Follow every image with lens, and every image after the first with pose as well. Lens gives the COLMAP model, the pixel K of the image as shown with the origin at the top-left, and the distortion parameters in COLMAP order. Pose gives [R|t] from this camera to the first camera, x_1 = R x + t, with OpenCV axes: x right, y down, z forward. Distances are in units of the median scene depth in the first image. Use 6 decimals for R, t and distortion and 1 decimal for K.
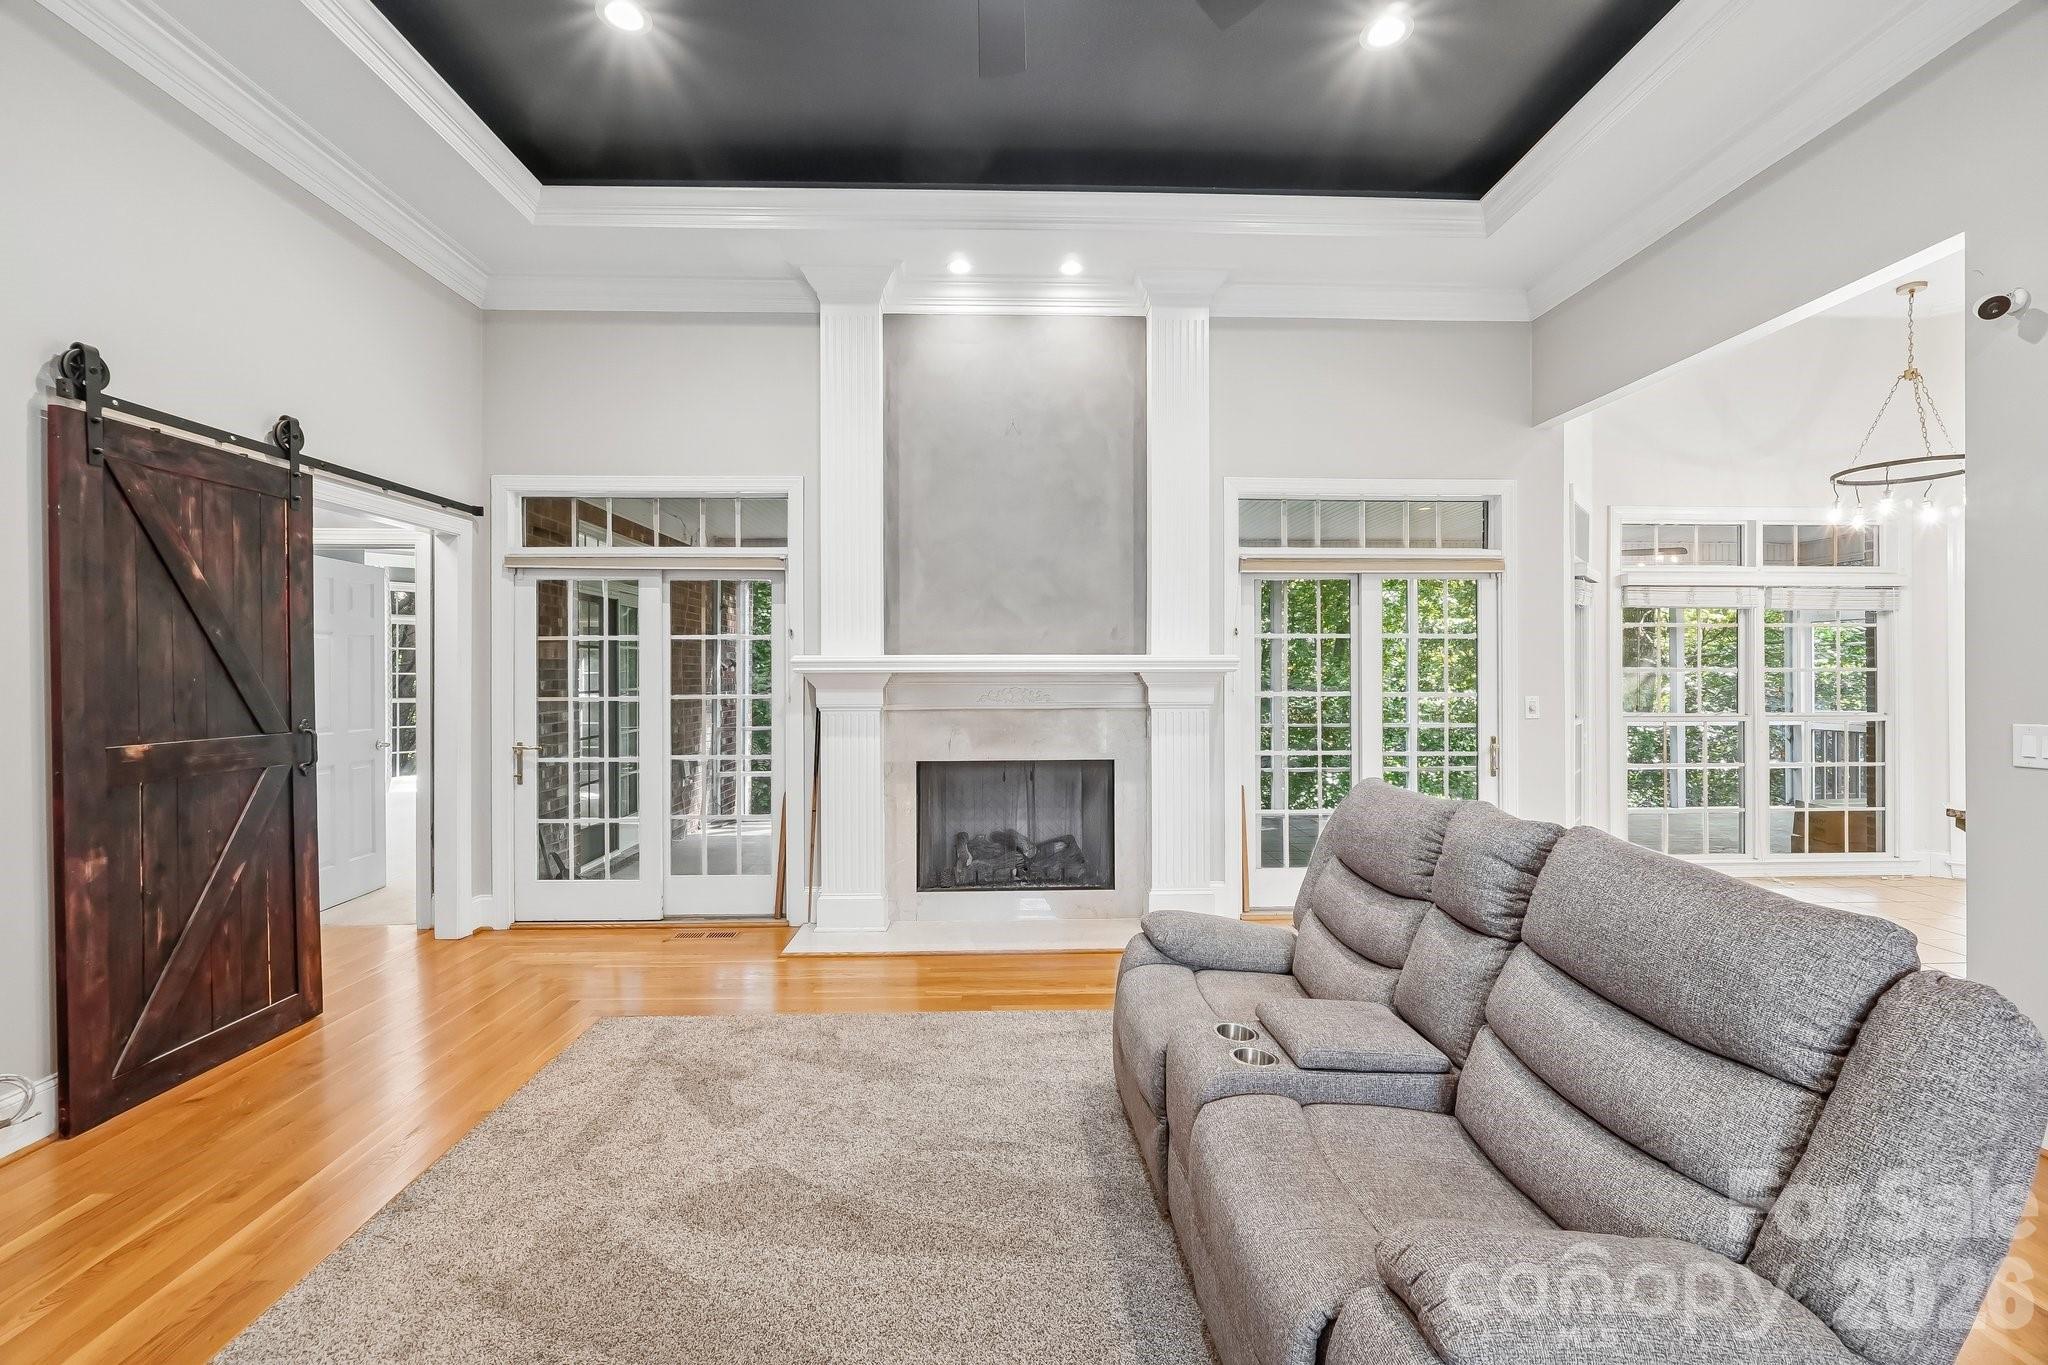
lens RADIAL K [[864.6, 0, 1026.4], [0, 864.6, 677.3], [0, 0, 1]] dist [-0.004960, 0.000165]
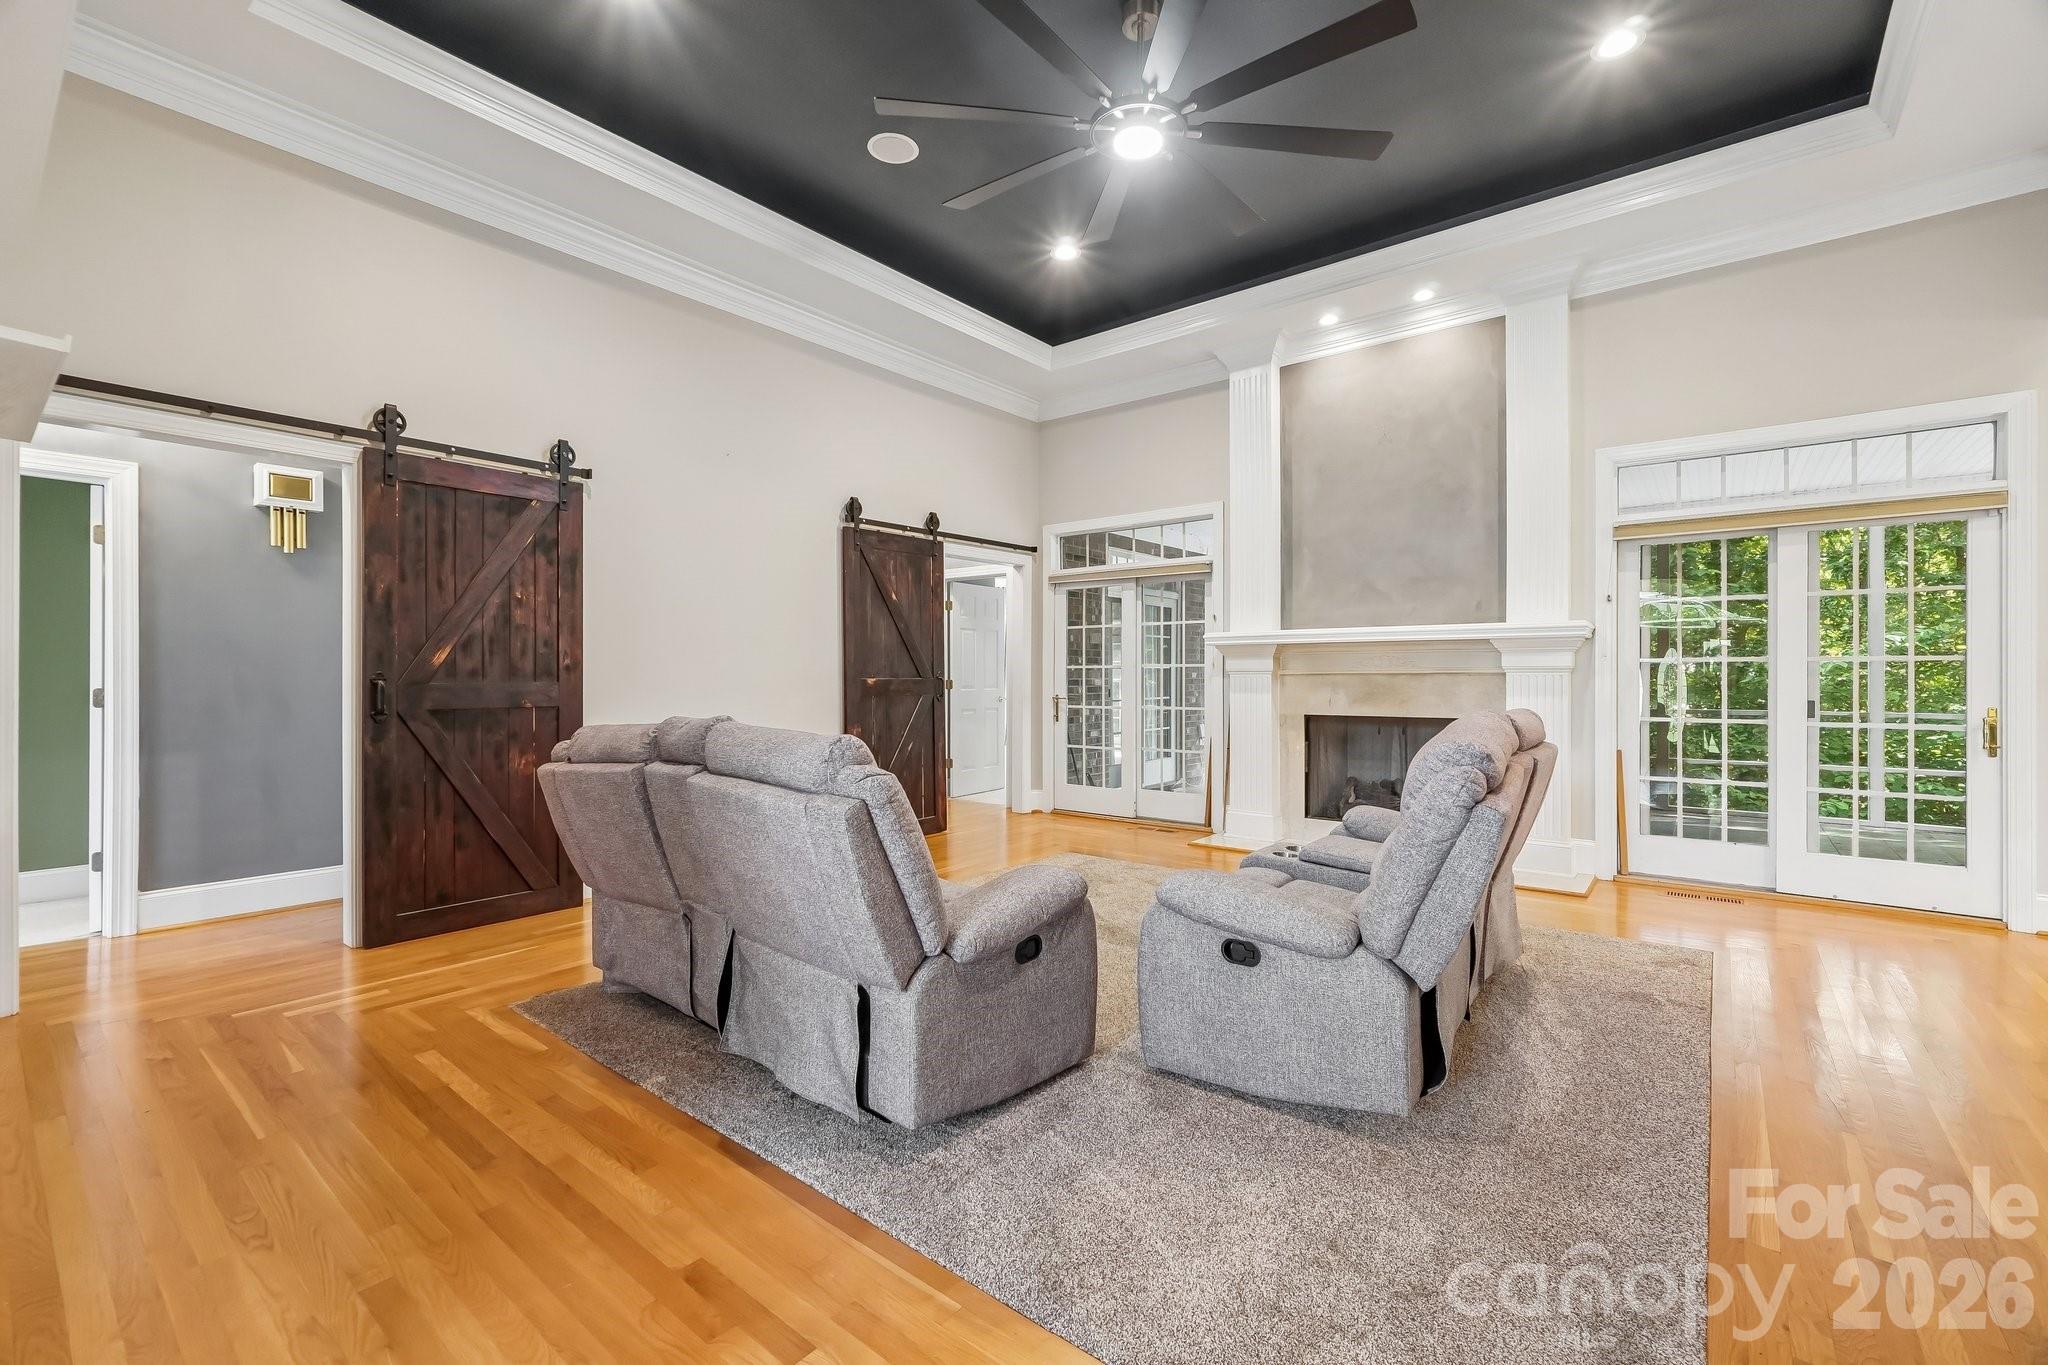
lens RADIAL K [[864.6, 0, 1020.1], [0, 864.6, 677.5], [0, 0, 1]] dist [-0.004960, 0.000165]
pose [[0.759119, 0.003581, -0.650942, 0.388295], [-0.002755, 0.999994, 0.002288, 0.041655], [0.650946, 0.000056, 0.759124, -0.236343]]
